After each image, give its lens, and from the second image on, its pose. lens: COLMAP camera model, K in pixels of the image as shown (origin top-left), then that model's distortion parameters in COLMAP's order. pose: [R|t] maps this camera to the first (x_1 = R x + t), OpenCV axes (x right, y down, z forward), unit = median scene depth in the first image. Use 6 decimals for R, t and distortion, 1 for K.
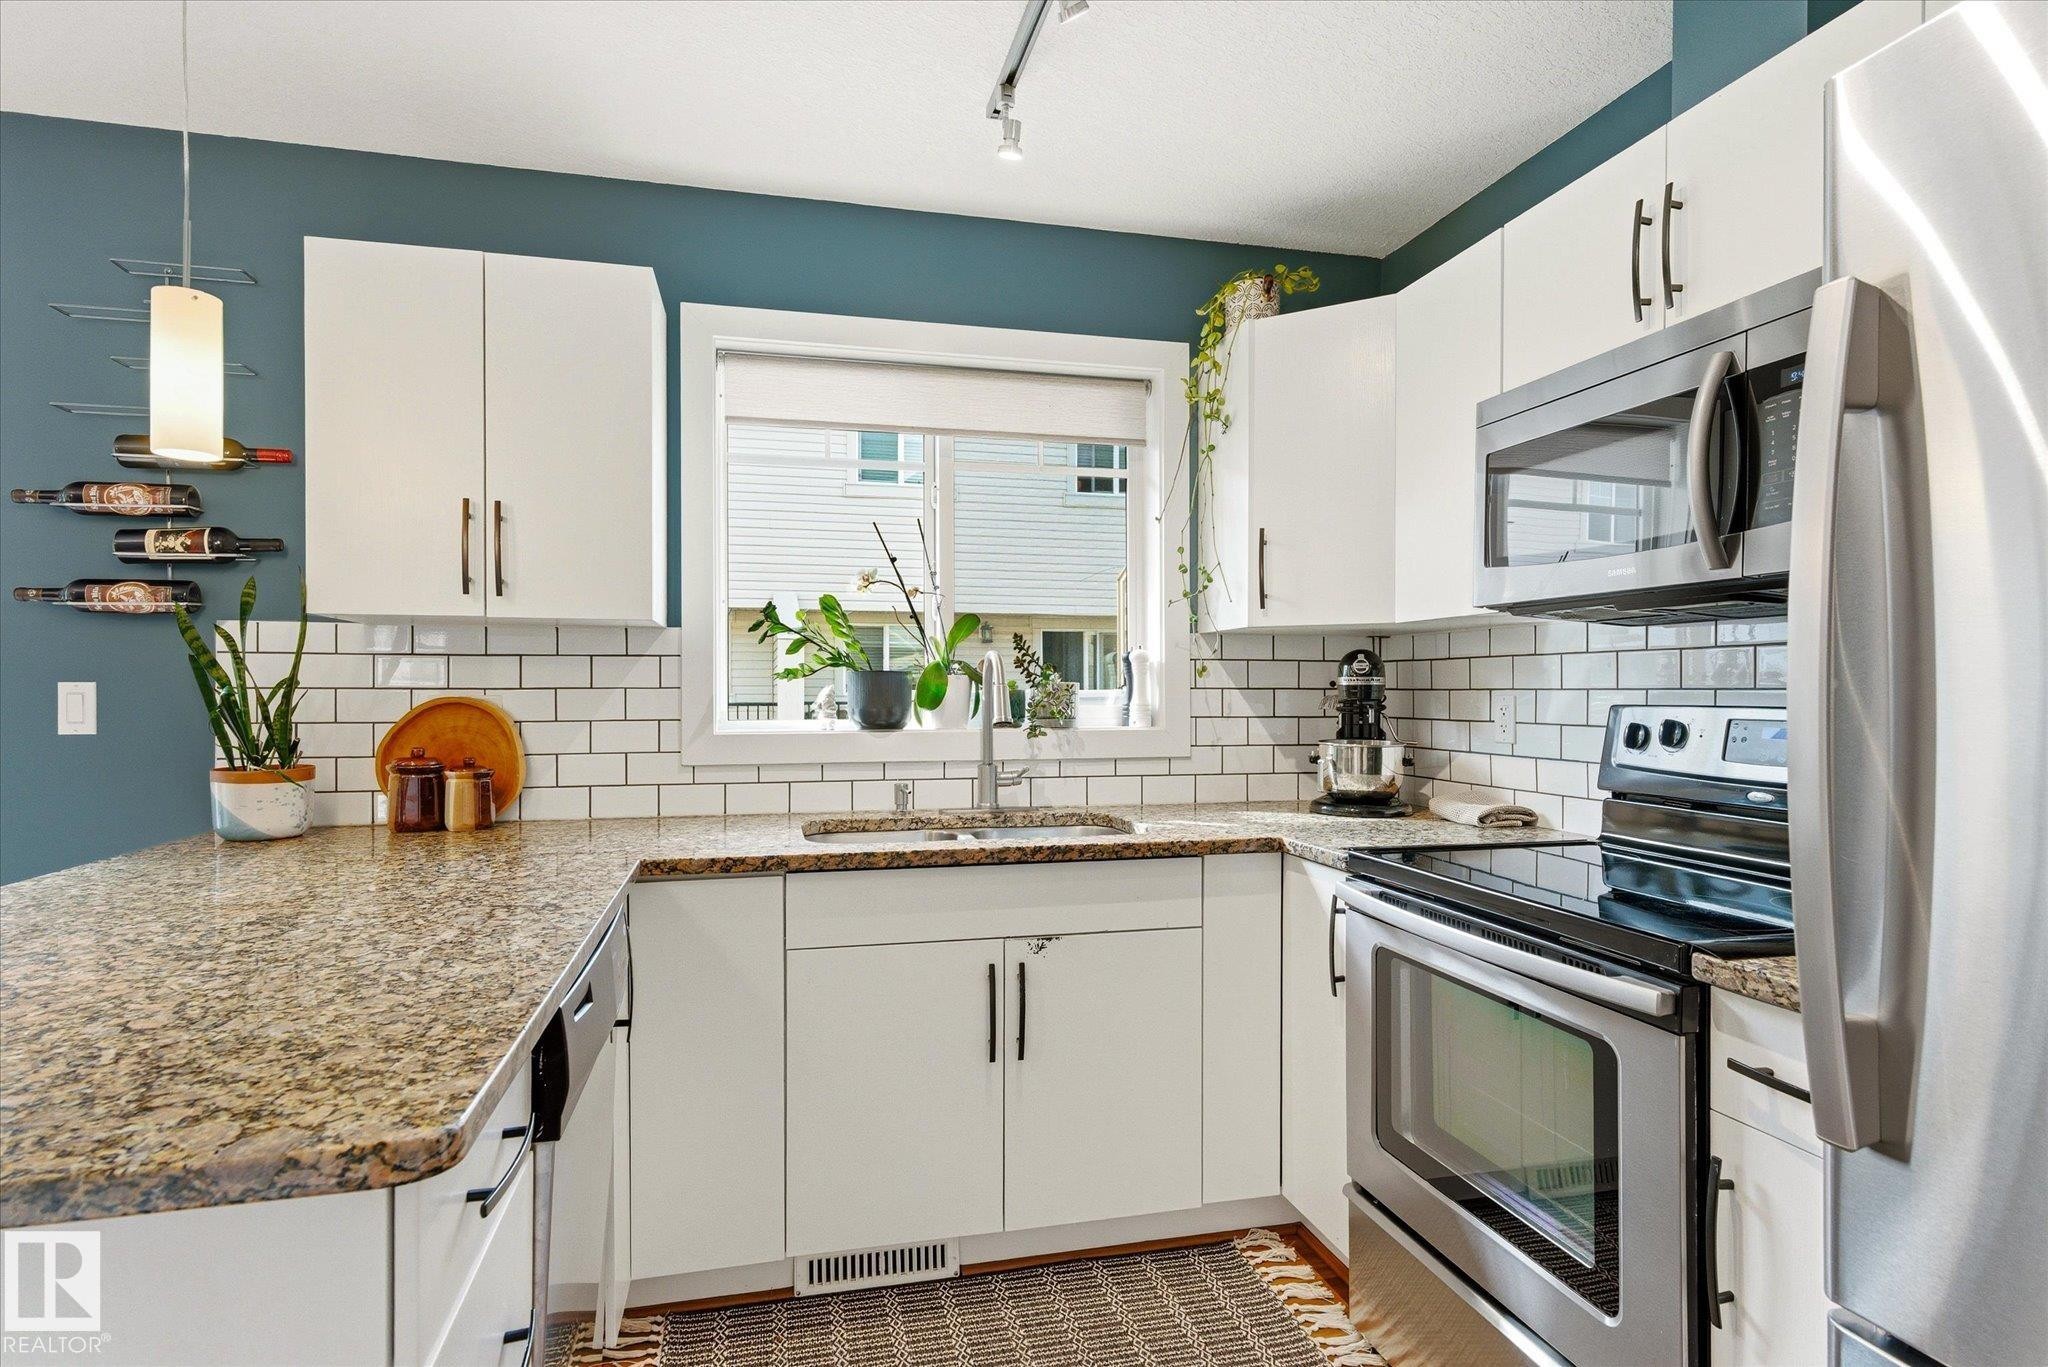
lens RADIAL K [[1070.4, 0, 1023.1], [0, 1070.4, 687.8], [0, 0, 1]] dist [-0.000251, -0.000034]
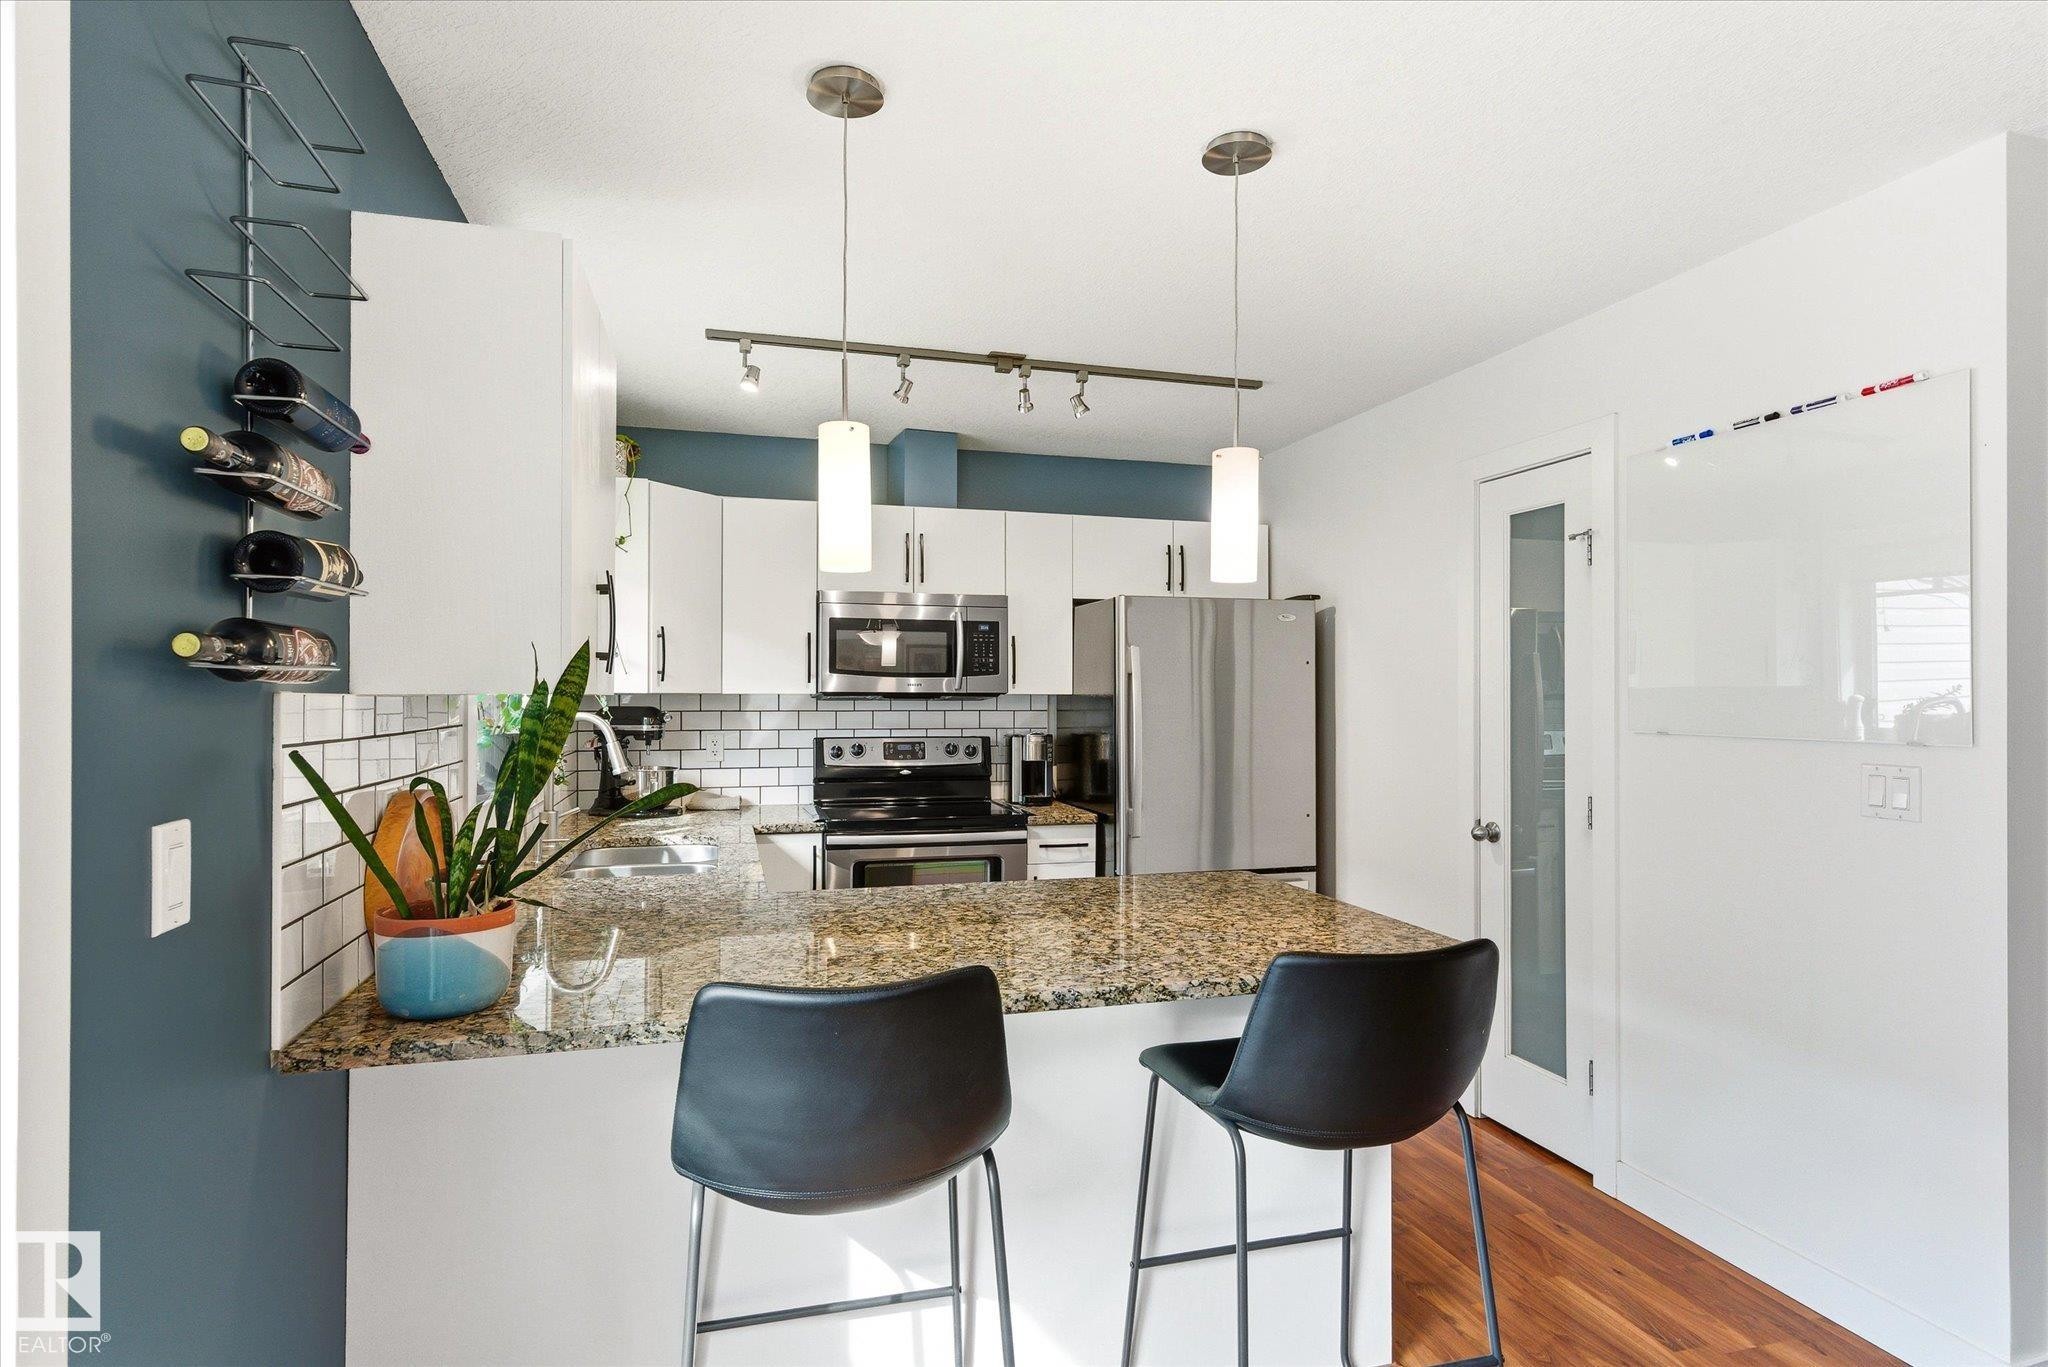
lens RADIAL K [[1070.4, 0, 1023.8], [0, 1070.4, 687.5], [0, 0, 1]] dist [-0.000251, -0.000034]
pose [[-0.039112, 0.003751, 0.999228, -1.380423], [-0.004232, 0.999983, -0.003920, -0.067211], [-0.999226, -0.004382, -0.039096, 0.618628]]
